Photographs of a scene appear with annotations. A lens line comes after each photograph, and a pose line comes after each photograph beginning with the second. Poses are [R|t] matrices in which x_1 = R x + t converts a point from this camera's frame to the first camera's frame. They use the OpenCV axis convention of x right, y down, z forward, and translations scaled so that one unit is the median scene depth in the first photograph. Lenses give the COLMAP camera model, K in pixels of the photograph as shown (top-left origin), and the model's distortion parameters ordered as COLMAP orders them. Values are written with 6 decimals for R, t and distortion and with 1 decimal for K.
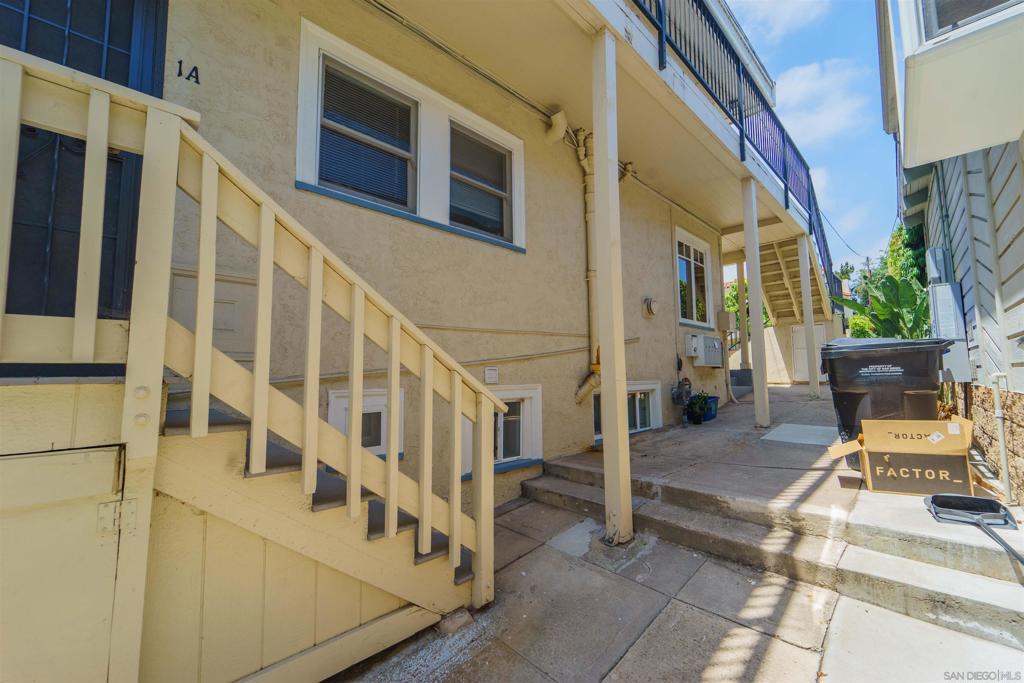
lens RADIAL K [[410.0, 0, 512.0], [0, 410.0, 341.5], [0, 0, 1]] dist [0.000052, 0.000006]
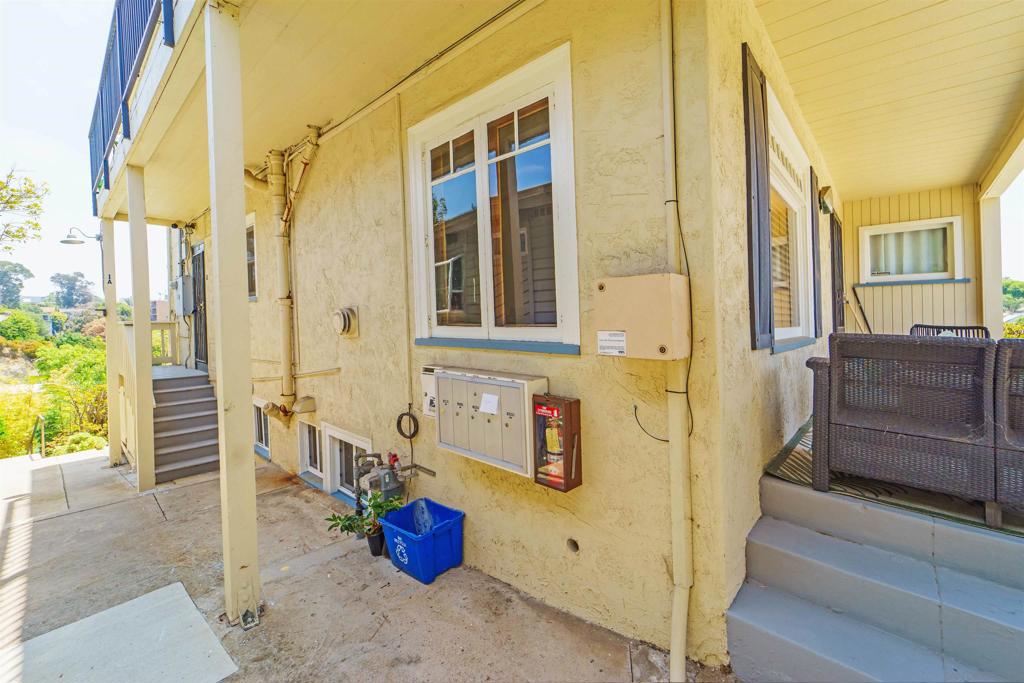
lens RADIAL K [[417.9, 0, 512.3], [0, 417.9, 323.8], [0, 0, 1]] dist [0.000036, -0.000001]
pose [[0.063601, 0.009688, -0.997928, 0.898752], [0.071639, 0.997329, 0.014248, -0.063325], [0.995401, -0.072397, 0.062737, 1.100926]]
